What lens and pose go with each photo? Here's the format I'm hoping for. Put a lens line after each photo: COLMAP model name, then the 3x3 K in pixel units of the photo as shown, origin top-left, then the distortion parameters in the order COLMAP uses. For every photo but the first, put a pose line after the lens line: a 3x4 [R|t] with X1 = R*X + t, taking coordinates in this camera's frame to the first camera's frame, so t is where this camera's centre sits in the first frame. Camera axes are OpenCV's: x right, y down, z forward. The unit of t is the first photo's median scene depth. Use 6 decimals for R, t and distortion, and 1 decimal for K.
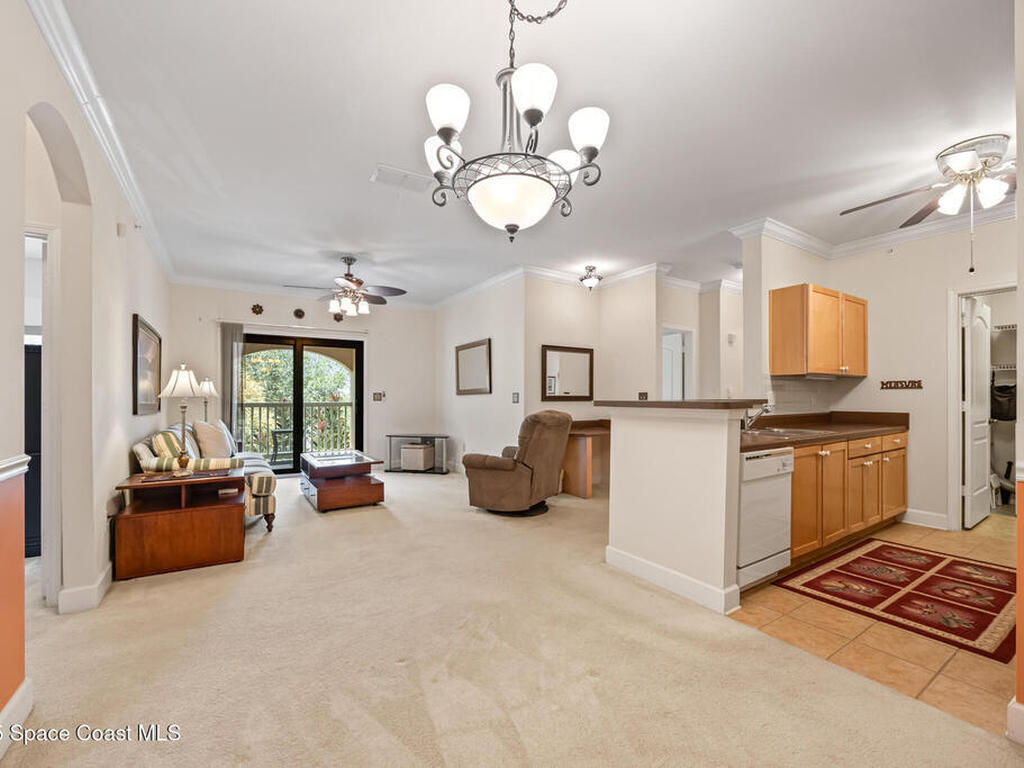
lens RADIAL K [[445.4, 0, 502.7], [0, 445.4, 395.3], [0, 0, 1]] dist [-0.004648, 0.001279]
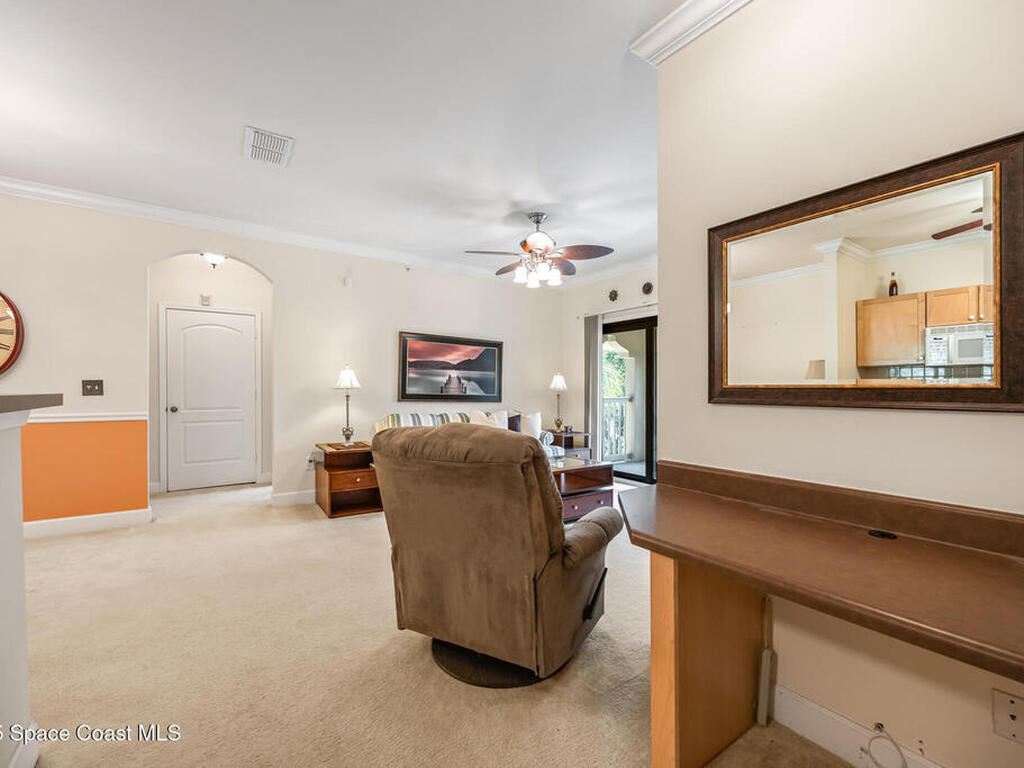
lens RADIAL K [[445.4, 0, 502.4], [0, 445.4, 390.8], [0, 0, 1]] dist [-0.004648, 0.001279]
pose [[0.050074, 0.001226, -0.998745, 0.537922], [-0.002788, 0.999996, 0.001088, 0.005756], [0.998742, 0.002730, 0.050077, 1.092197]]
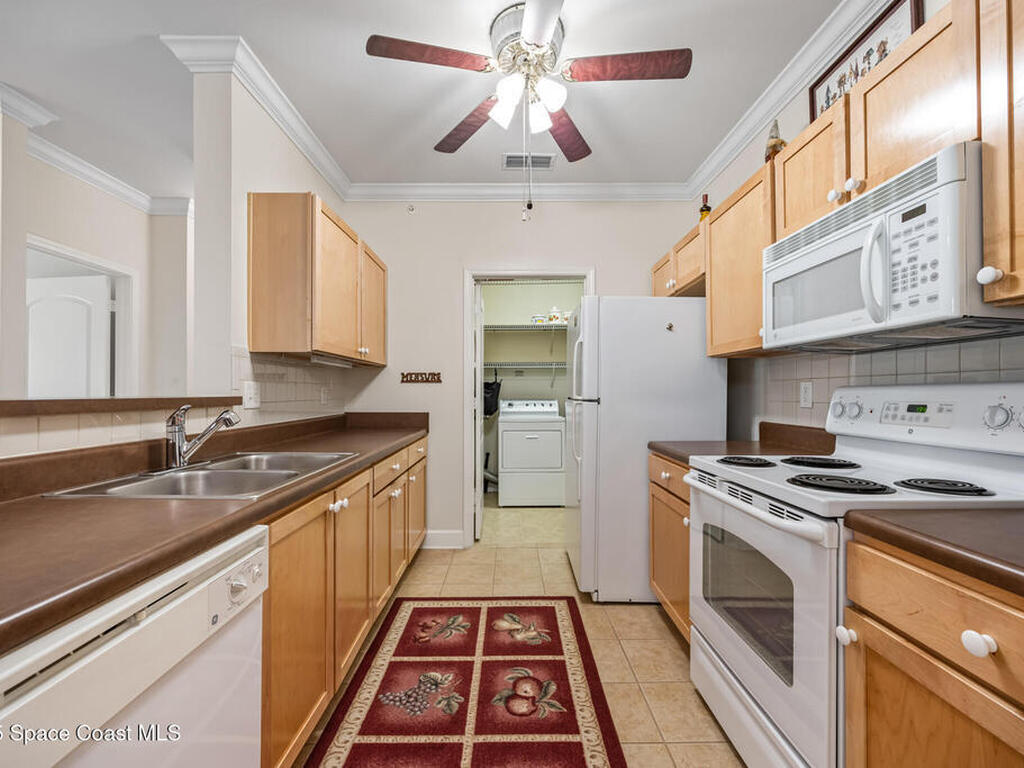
lens RADIAL K [[445.4, 0, 519.2], [0, 445.4, 390.6], [0, 0, 1]] dist [-0.004648, 0.001279]
pose [[0.526151, 0.005515, 0.850373, 0.305071], [-0.002046, 0.999984, -0.005220, 0.003925], [-0.850388, 0.001007, 0.526154, 0.425496]]
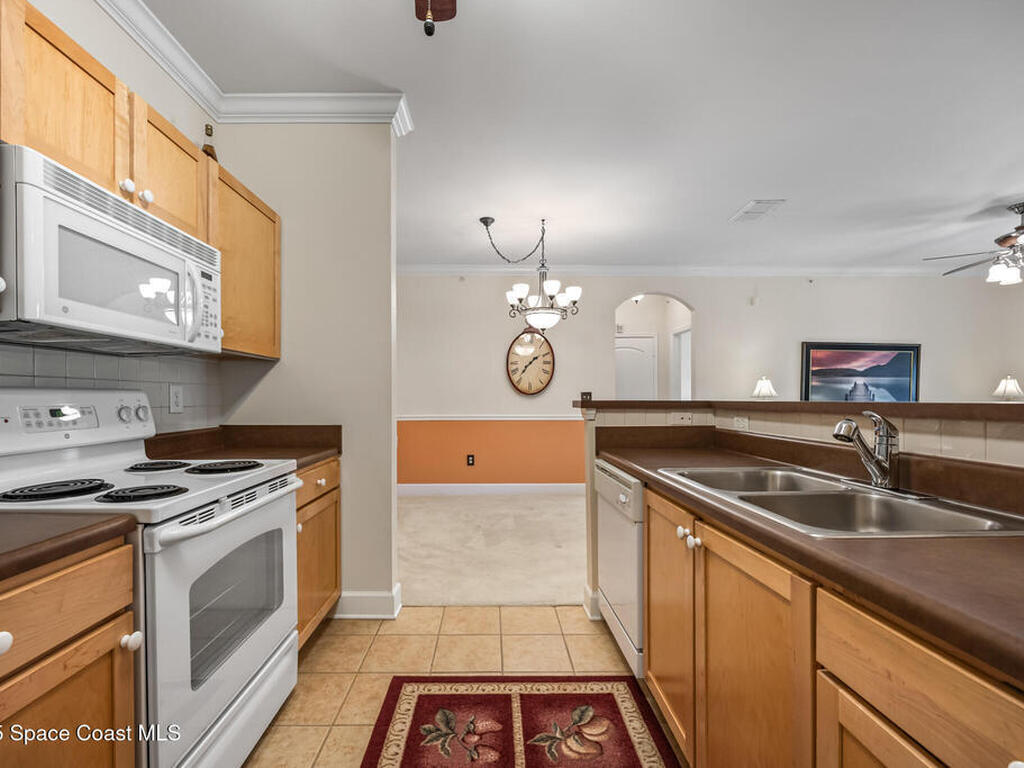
lens RADIAL K [[445.4, 0, 502.0], [0, 445.4, 402.6], [0, 0, 1]] dist [-0.004648, 0.001279]
pose [[-0.522281, 0.010299, -0.852711, 0.860321], [0.001866, 0.999938, 0.010934, 0.004539], [0.852771, 0.004119, -0.522269, 0.798315]]
